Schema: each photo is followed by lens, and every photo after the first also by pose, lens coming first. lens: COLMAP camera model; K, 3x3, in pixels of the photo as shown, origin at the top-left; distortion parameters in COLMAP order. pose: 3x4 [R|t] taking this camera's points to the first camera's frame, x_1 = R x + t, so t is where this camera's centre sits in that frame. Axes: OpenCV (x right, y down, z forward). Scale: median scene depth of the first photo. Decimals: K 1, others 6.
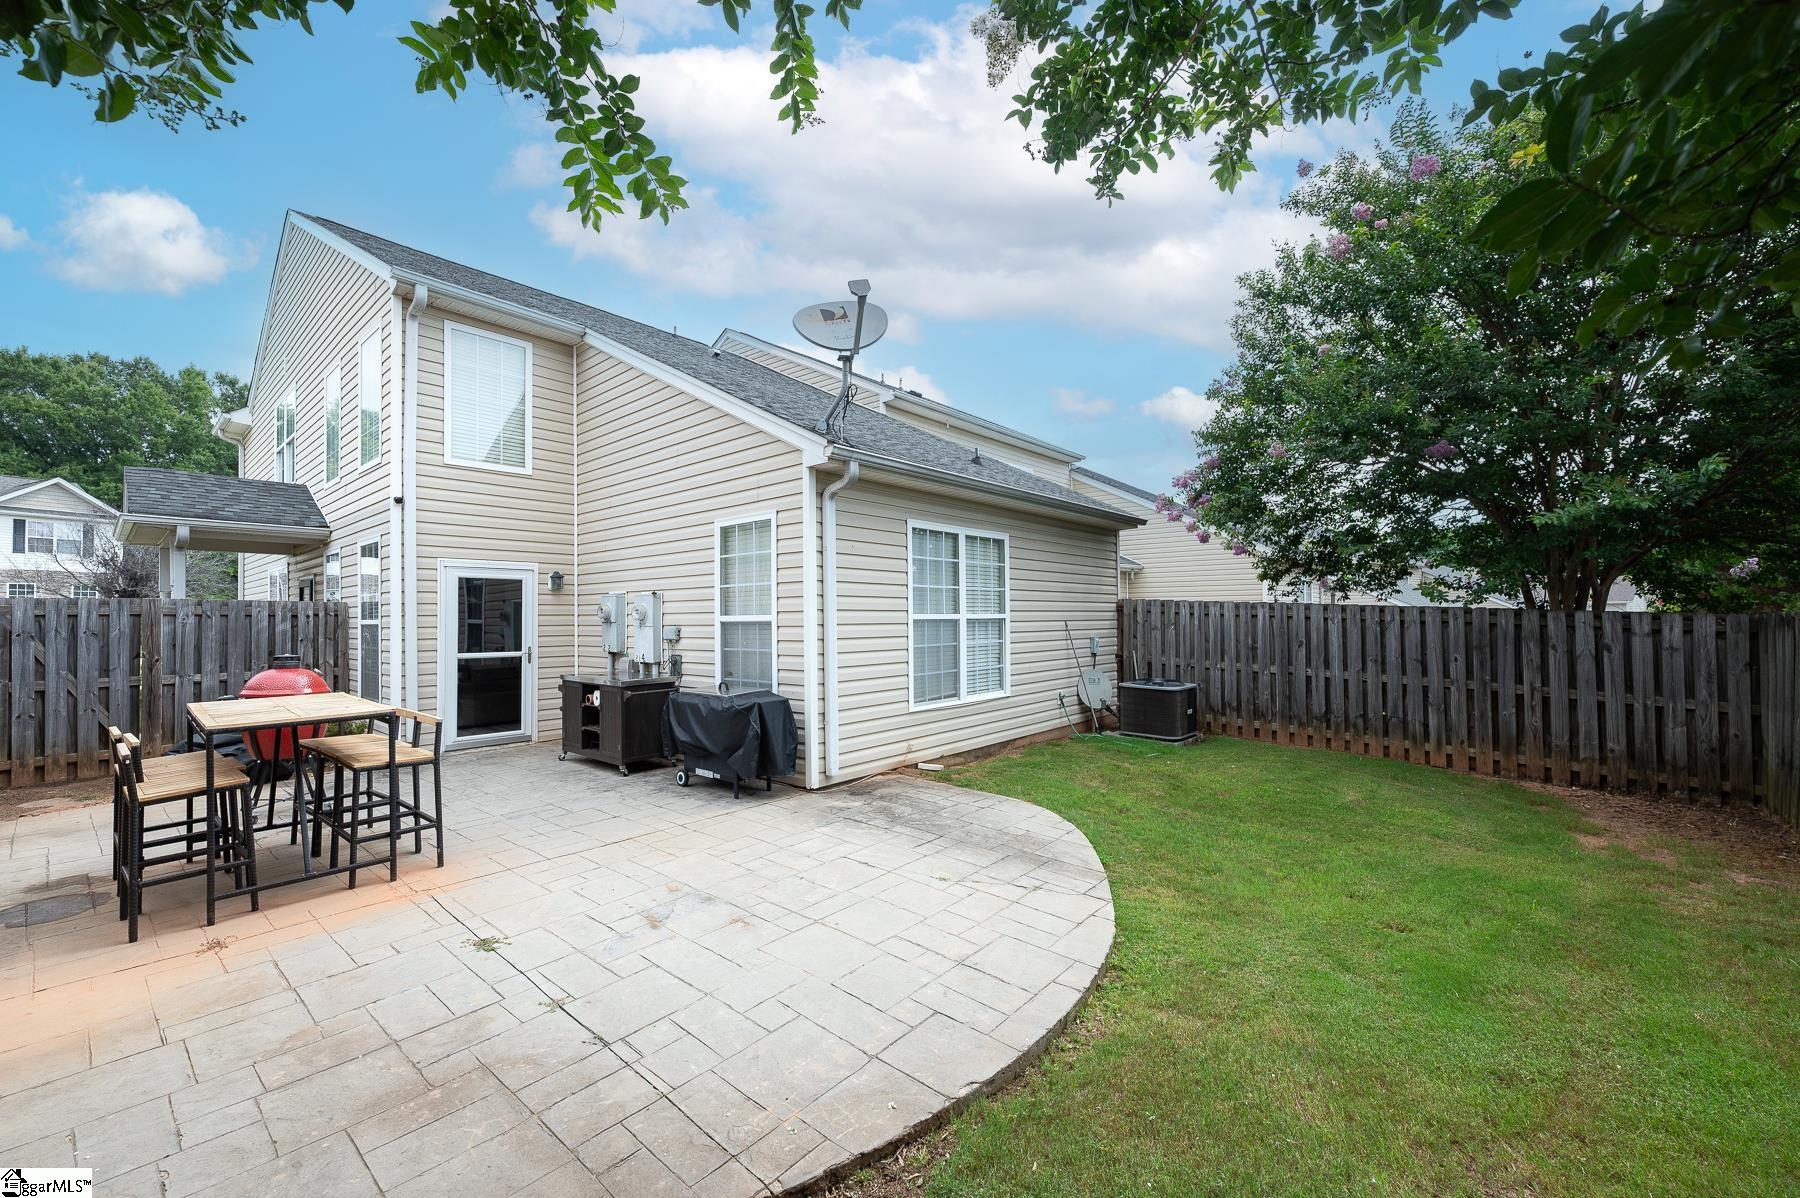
lens RADIAL K [[720.6, 0, 884.2], [0, 720.6, 603.0], [0, 0, 1]] dist [-0.001855, 0.000025]
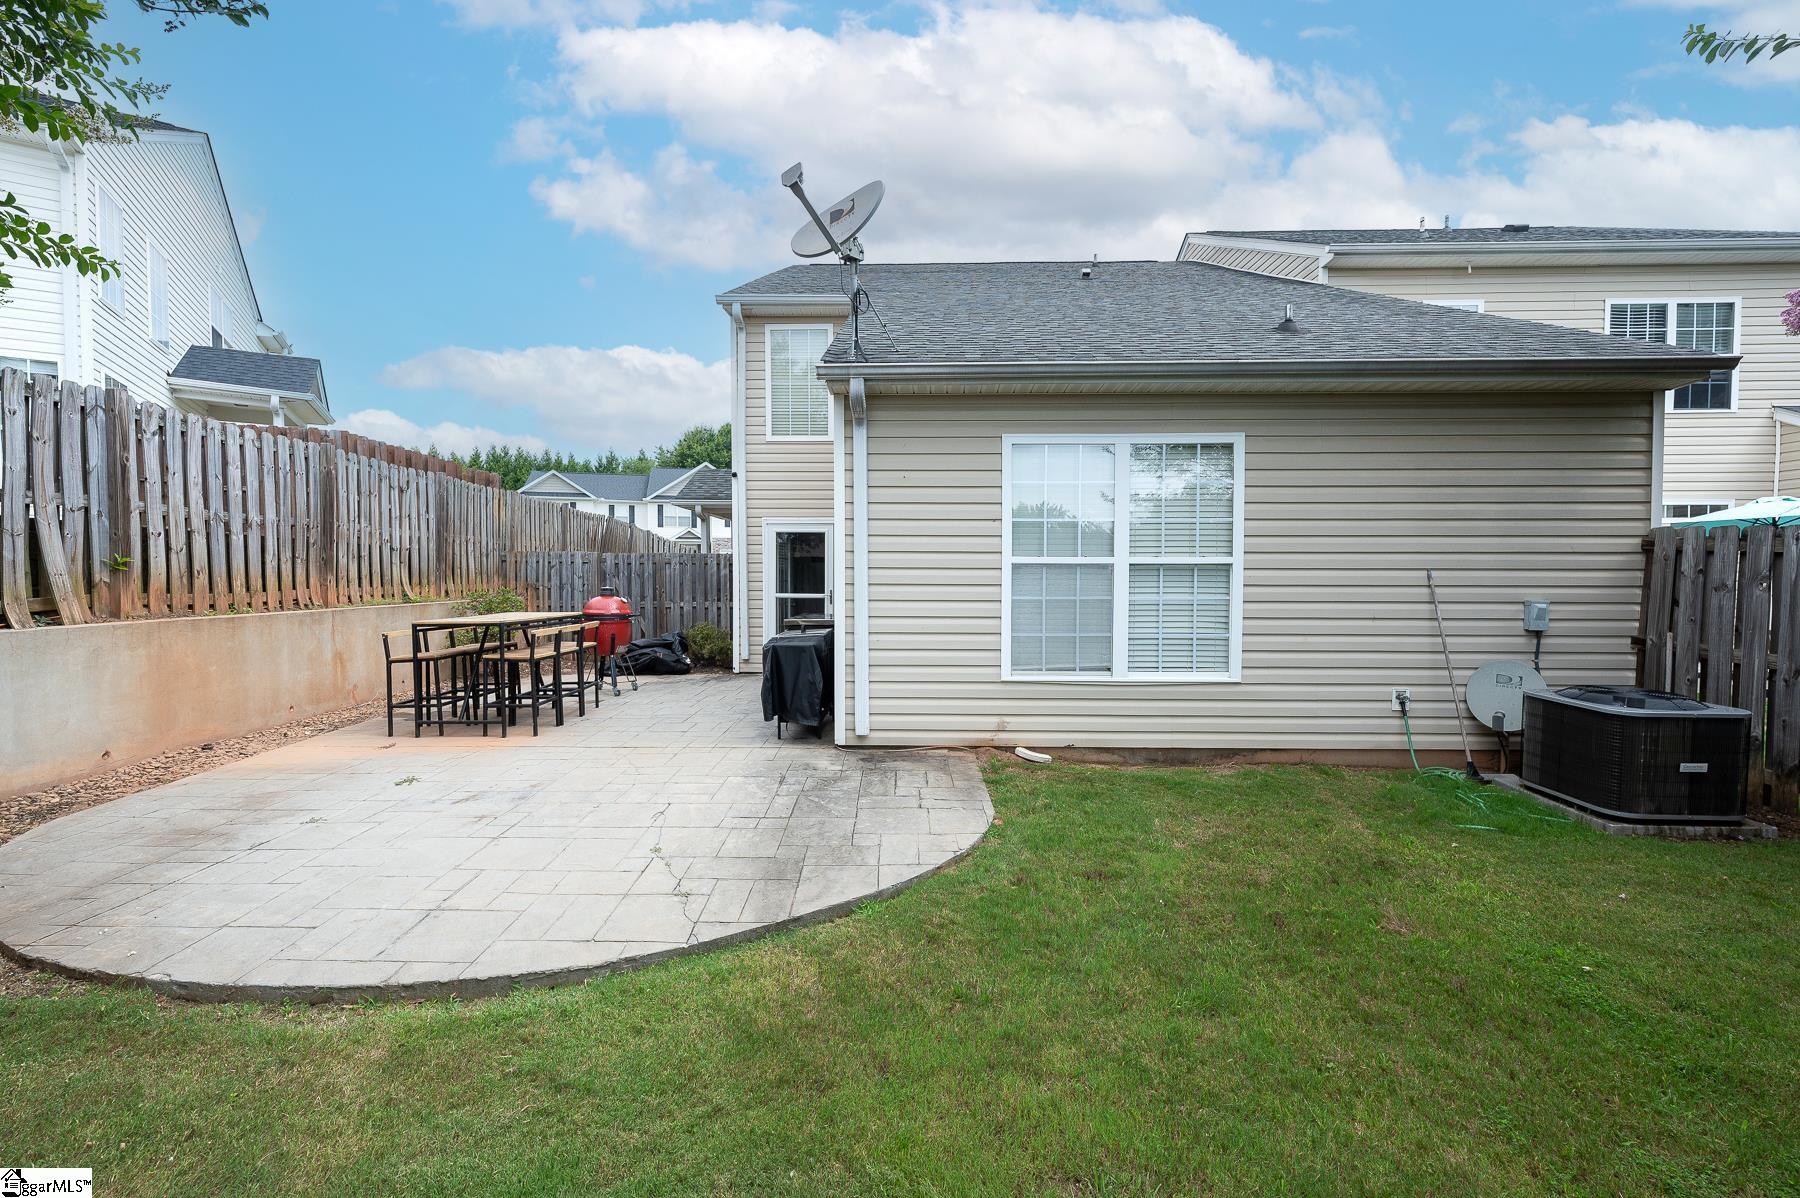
lens RADIAL K [[720.6, 0, 898.4], [0, 720.6, 598.7], [0, 0, 1]] dist [-0.001855, 0.000025]
pose [[0.639978, 0.032844, -0.767691, 0.651877], [0.008007, 0.998747, 0.049404, 0.024911], [0.768351, -0.037764, 0.638913, 0.471503]]
